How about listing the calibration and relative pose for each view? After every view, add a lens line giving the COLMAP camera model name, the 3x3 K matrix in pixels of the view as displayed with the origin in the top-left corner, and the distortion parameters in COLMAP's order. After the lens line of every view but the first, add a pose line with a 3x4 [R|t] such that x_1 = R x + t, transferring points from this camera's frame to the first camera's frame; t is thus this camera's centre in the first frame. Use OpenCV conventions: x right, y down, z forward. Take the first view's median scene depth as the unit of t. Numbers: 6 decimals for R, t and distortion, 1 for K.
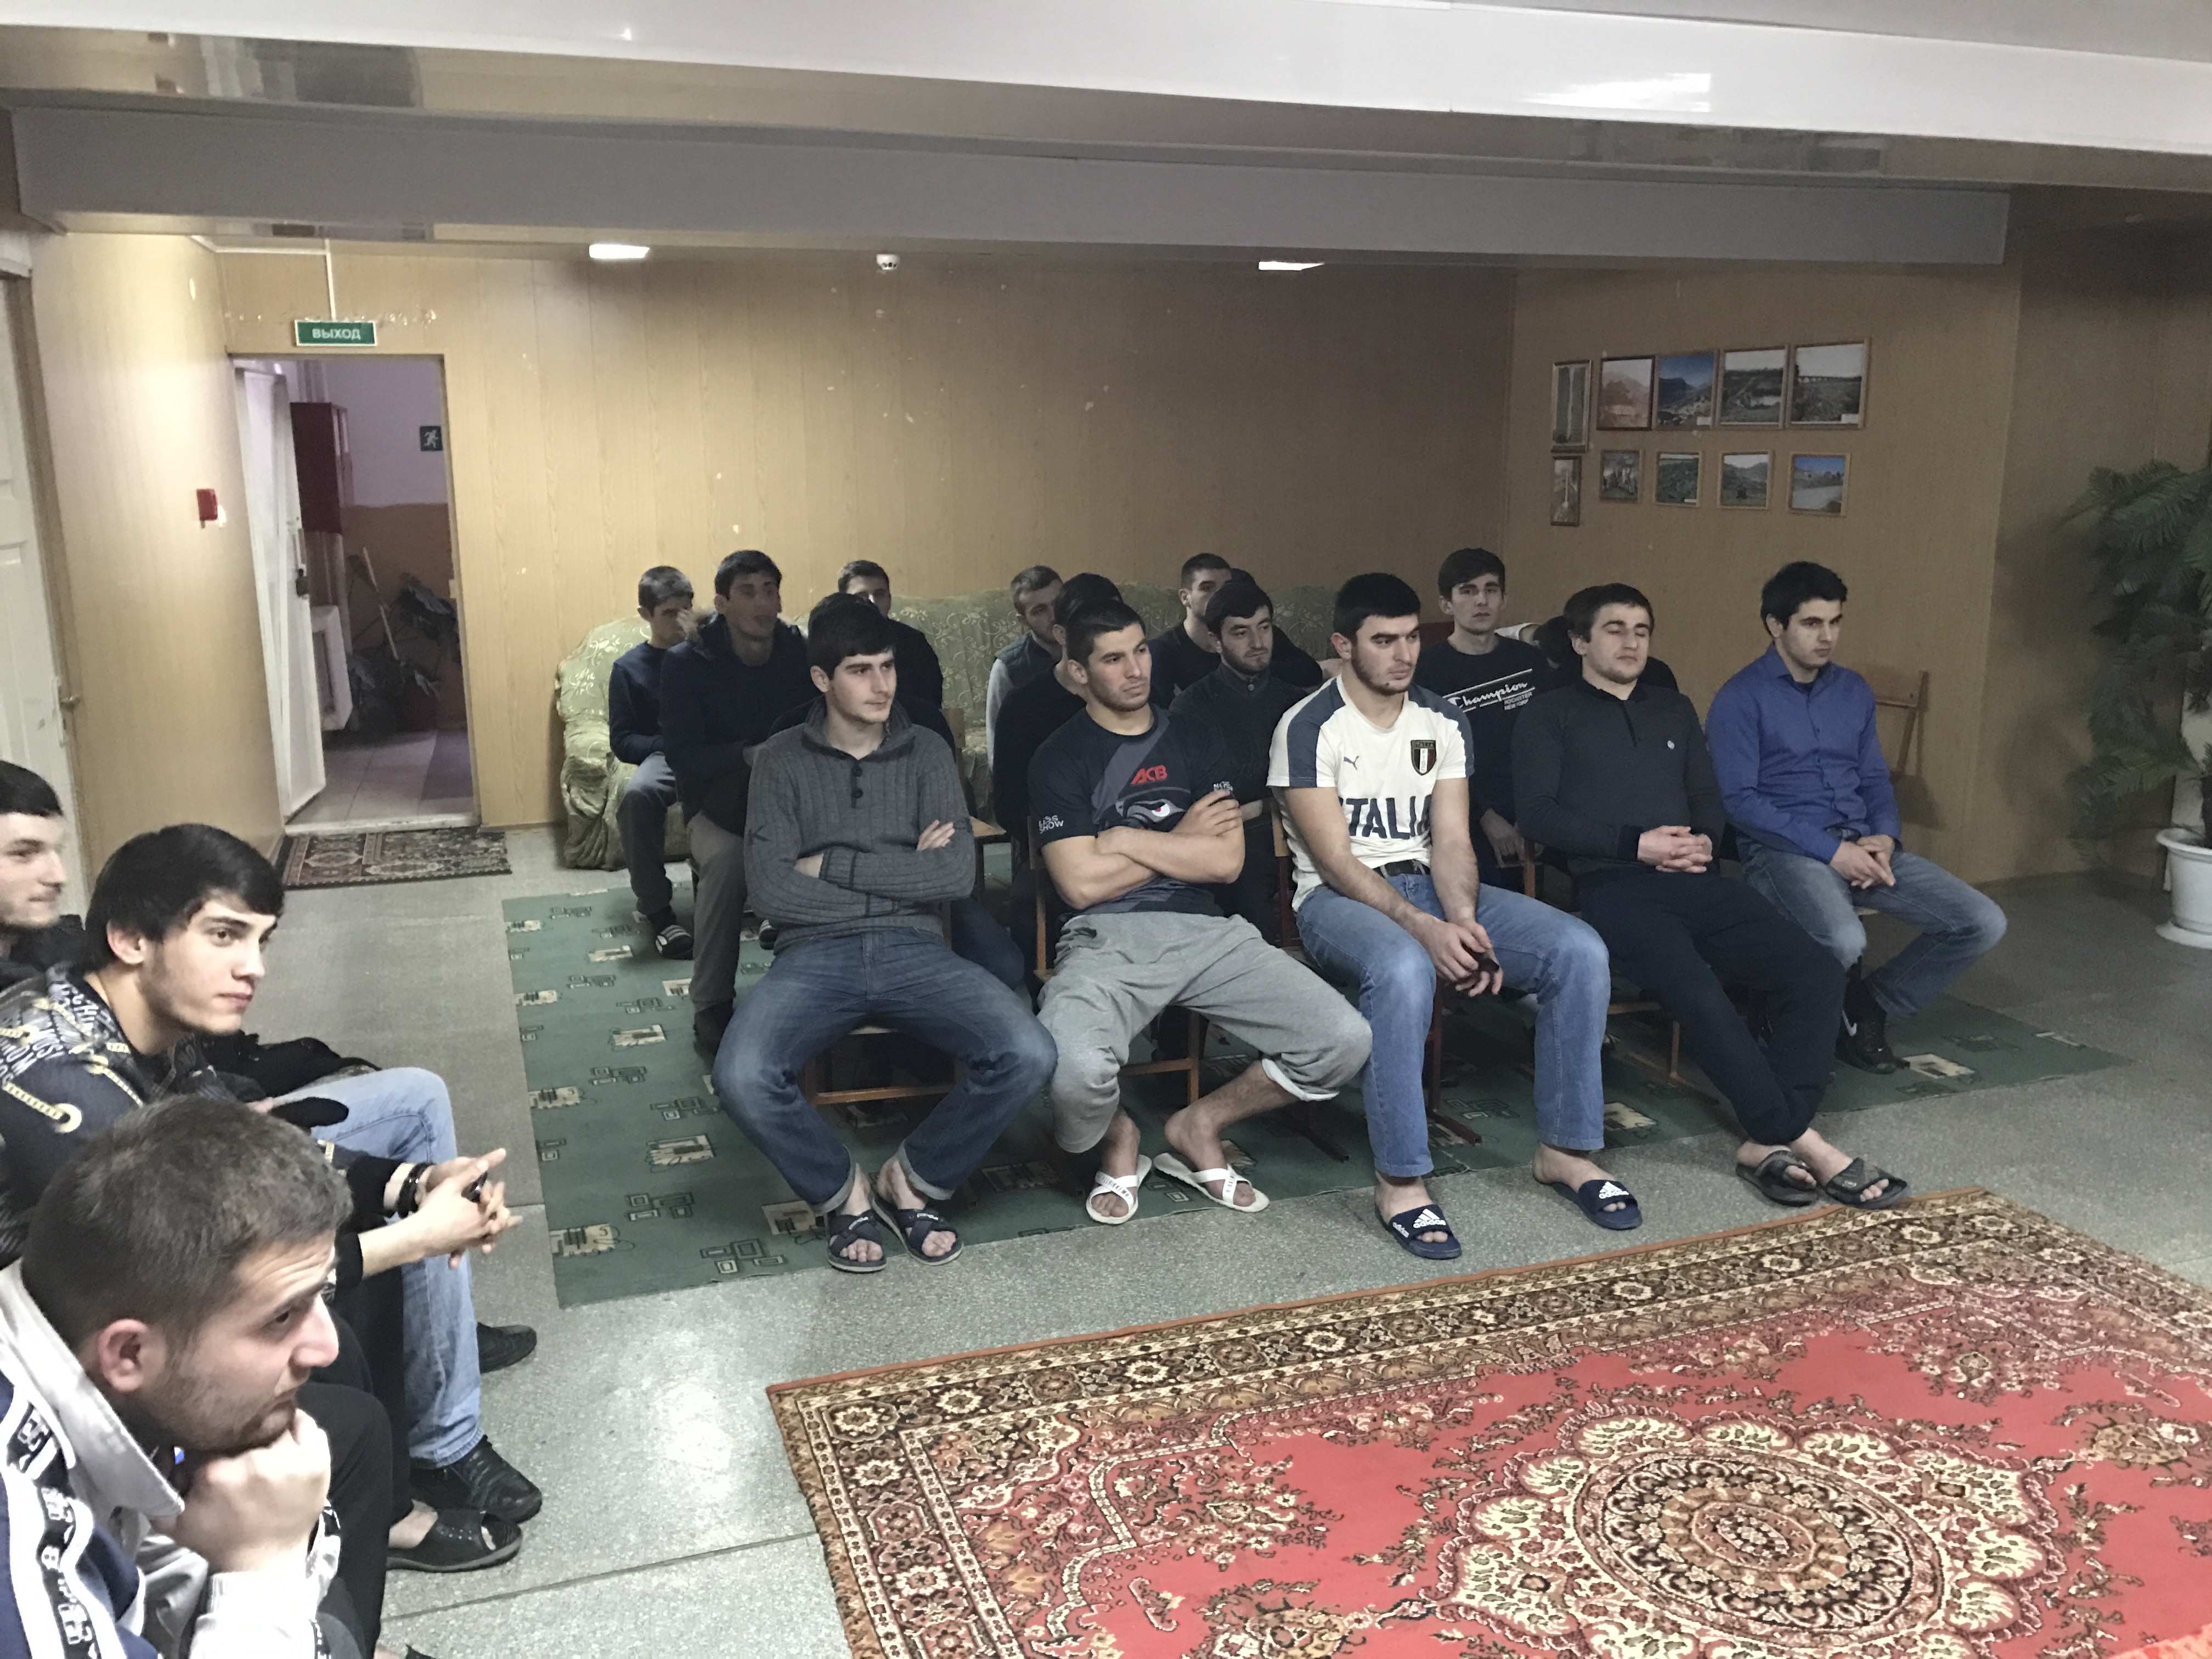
lens RADIAL K [[1815.3, 0, 1104.4], [0, 1815.3, 816.0], [0, 0, 1]] dist [0.032573, -0.020772]
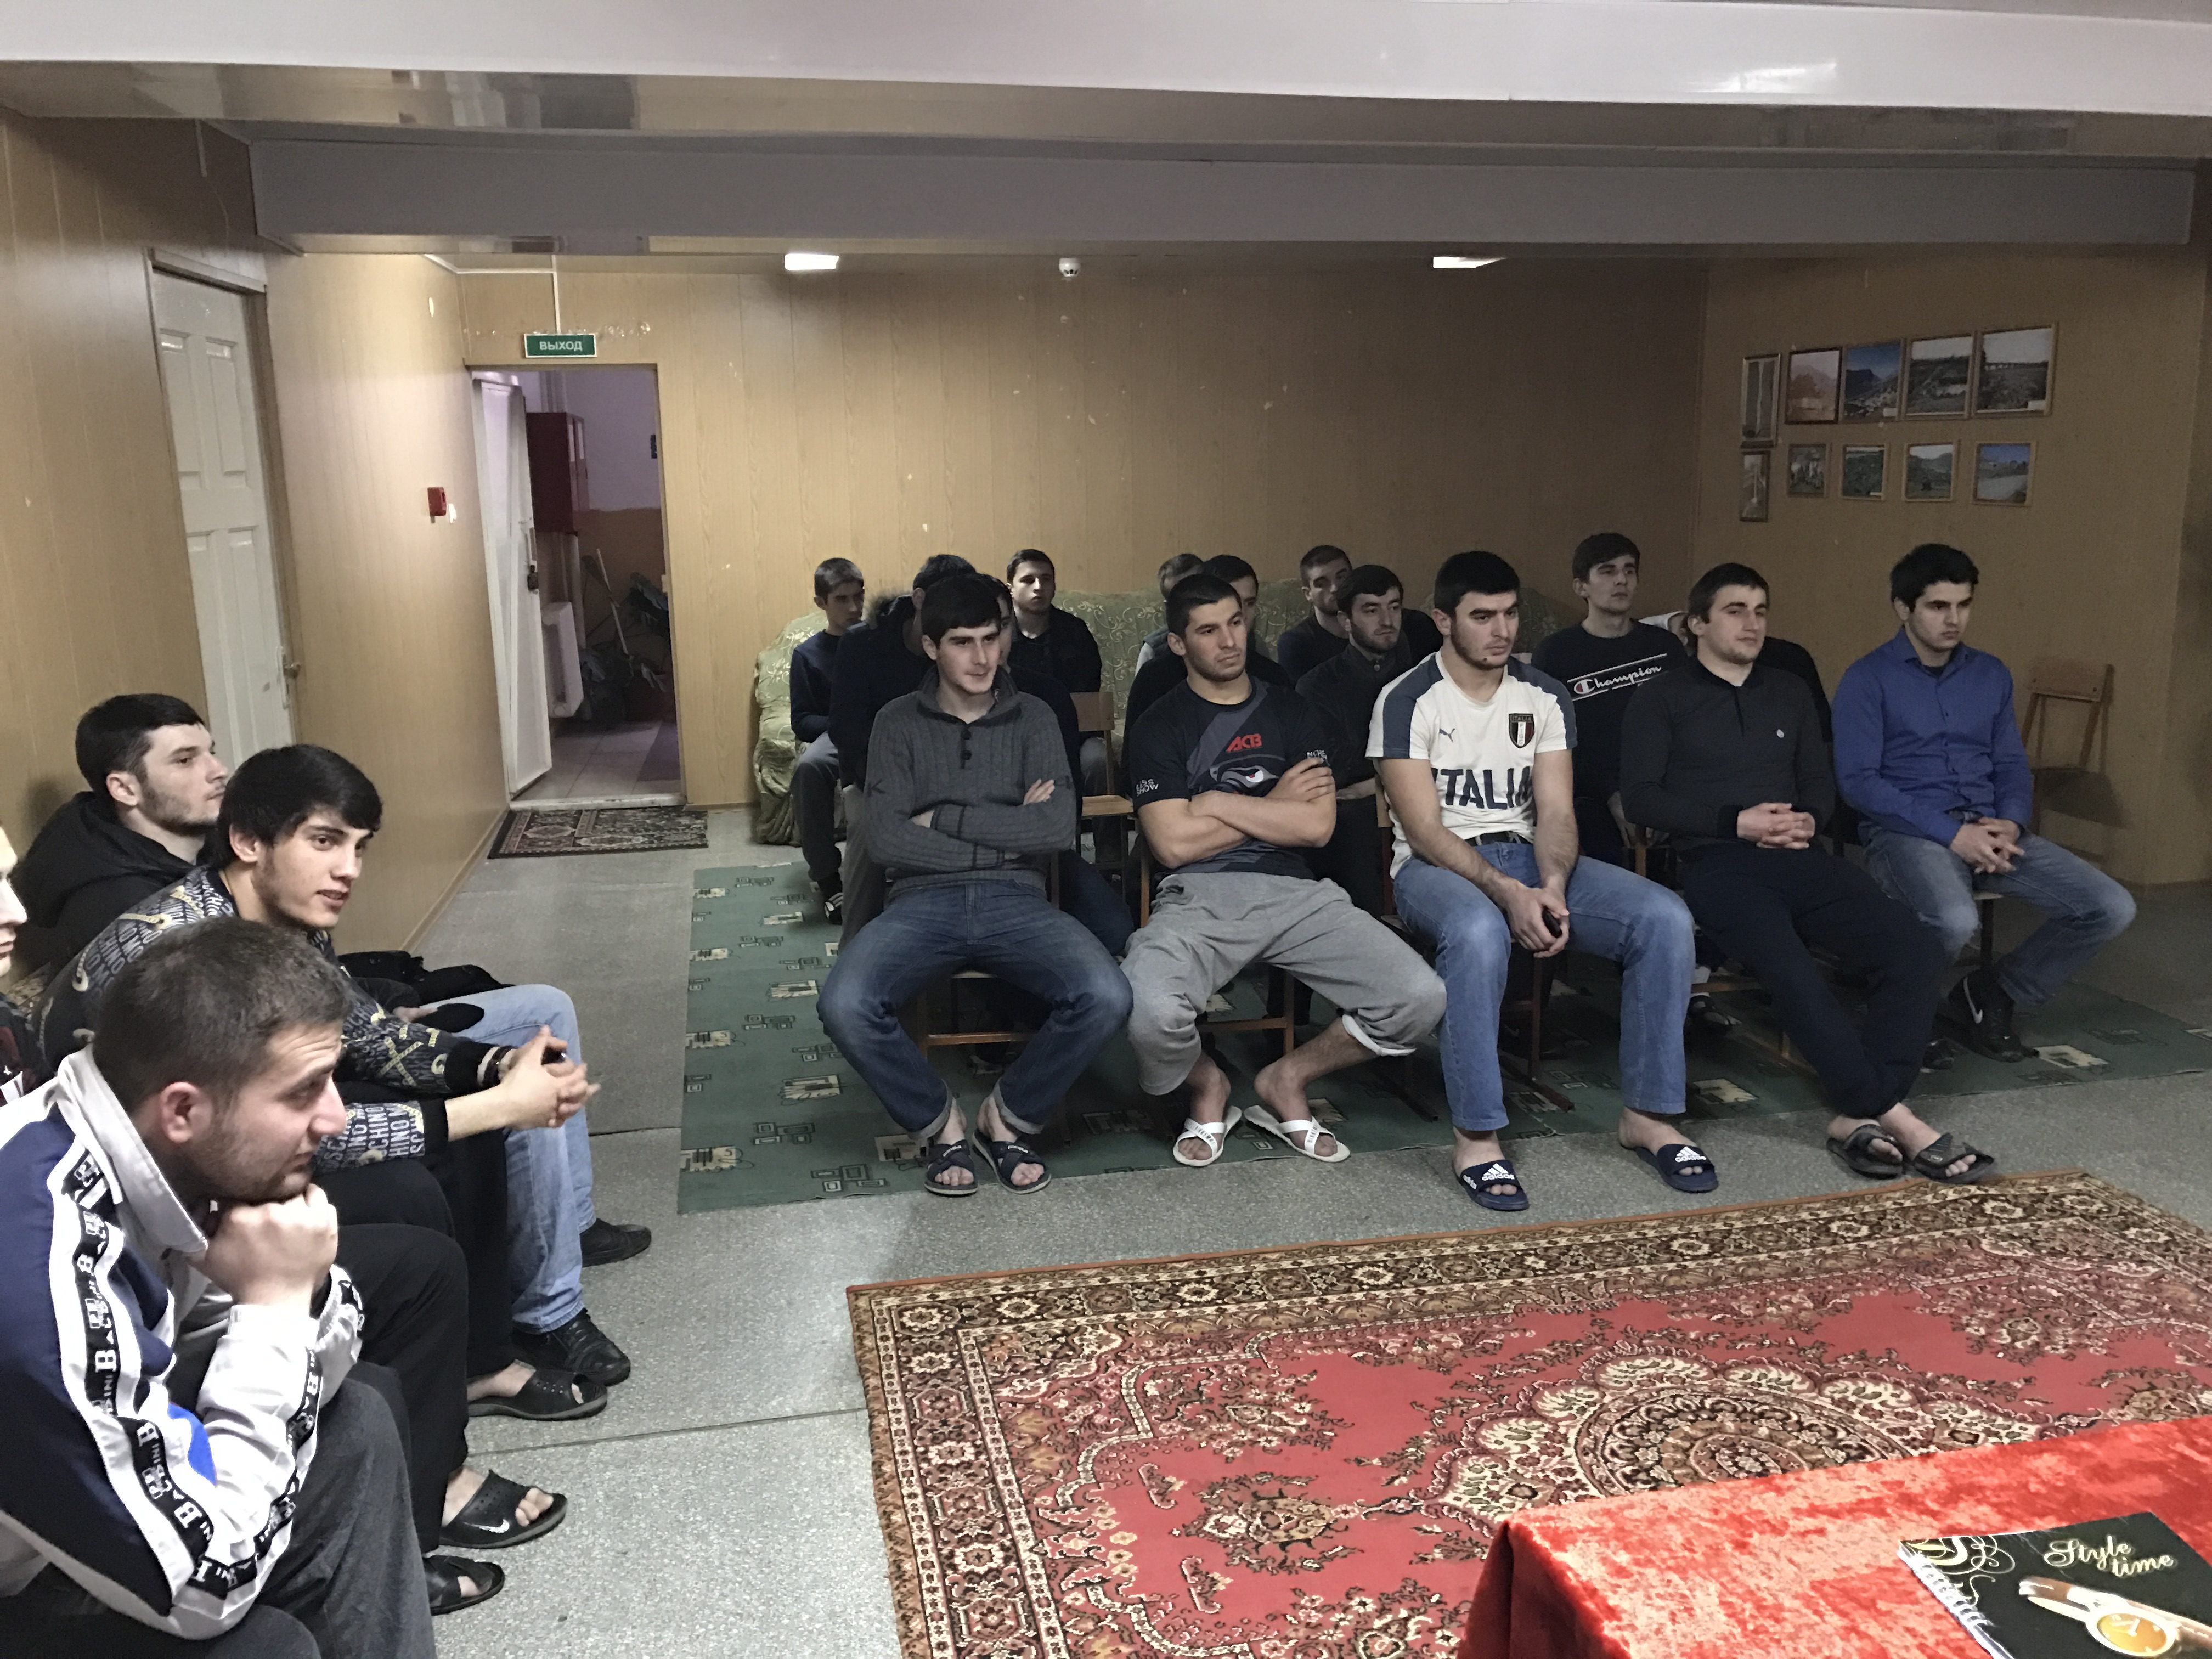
lens RADIAL K [[1815.3, 0, 1116.8], [0, 1815.3, 814.8], [0, 0, 1]] dist [0.032573, -0.020772]
pose [[0.991574, 0.016723, -0.128458, 0.091306], [-0.017837, 0.999813, -0.007526, 0.029700], [0.128308, 0.009753, 0.991686, -0.051356]]
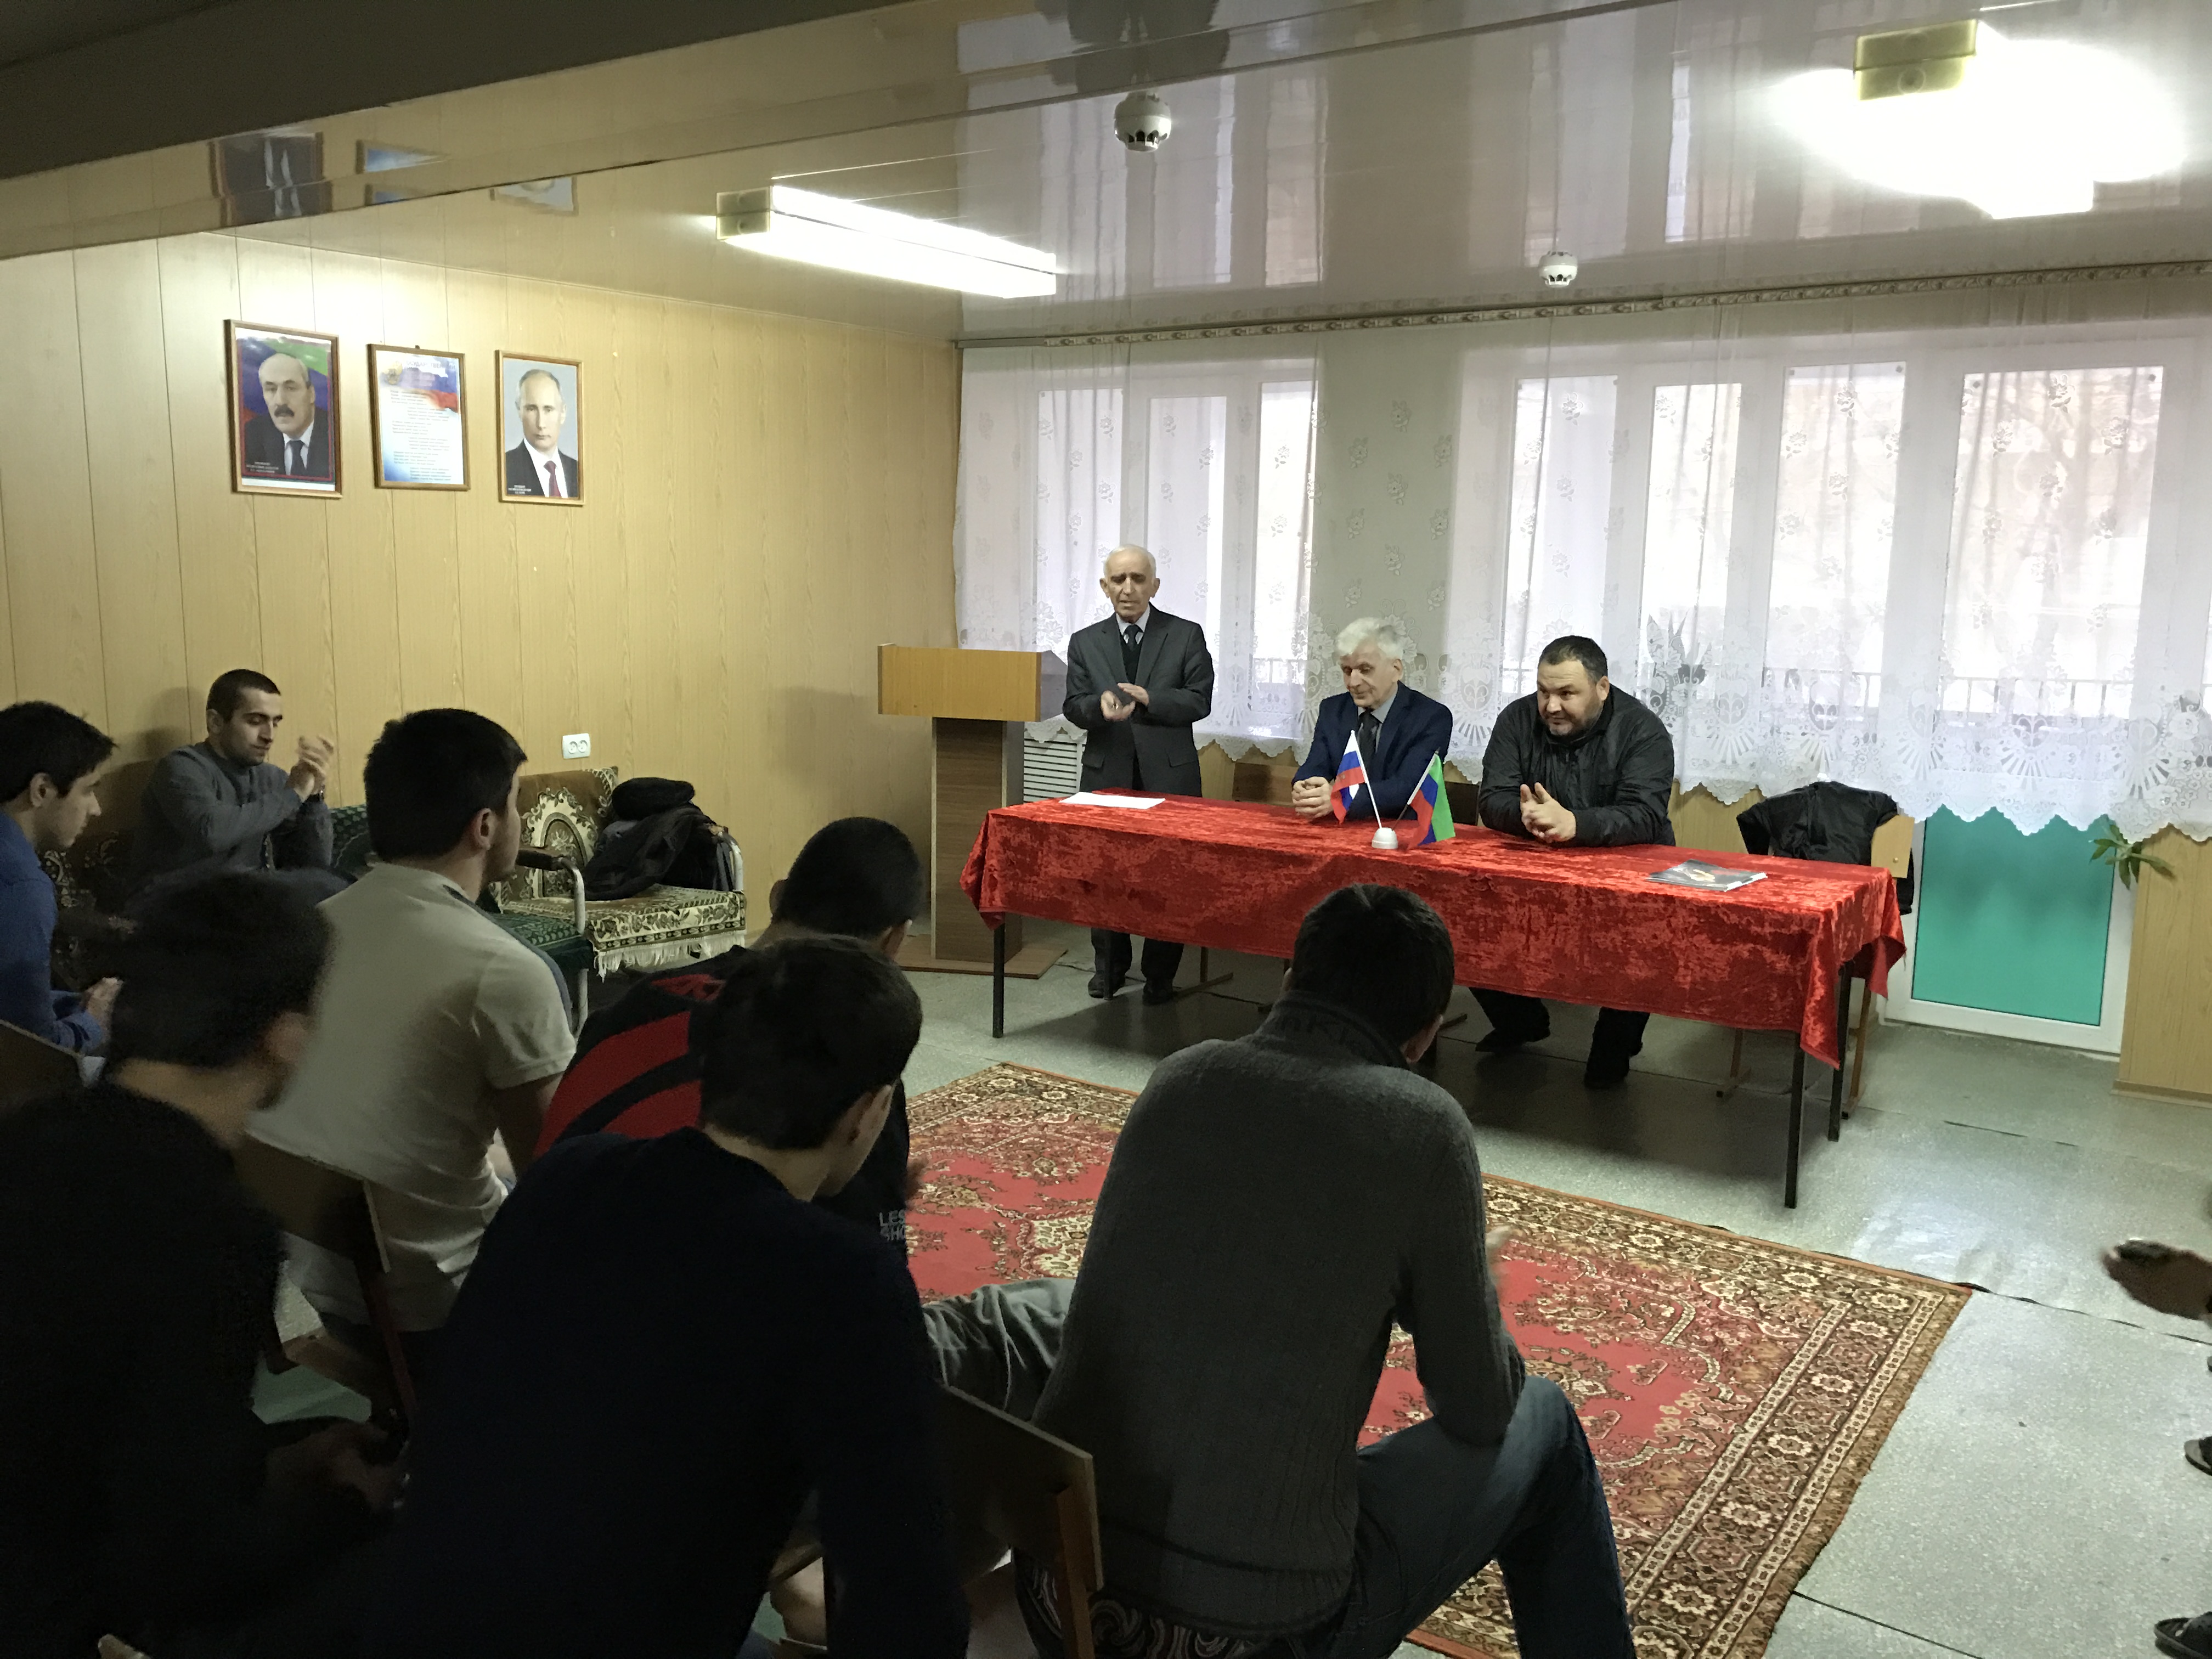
lens RADIAL K [[1815.3, 0, 1107.0], [0, 1815.3, 818.8], [0, 0, 1]] dist [0.032573, -0.020772]
pose [[-0.578197, -0.129233, 0.805597, -0.500914], [0.161032, 0.949879, 0.267954, -0.245269], [-0.799848, 0.284657, -0.528407, 1.235432]]
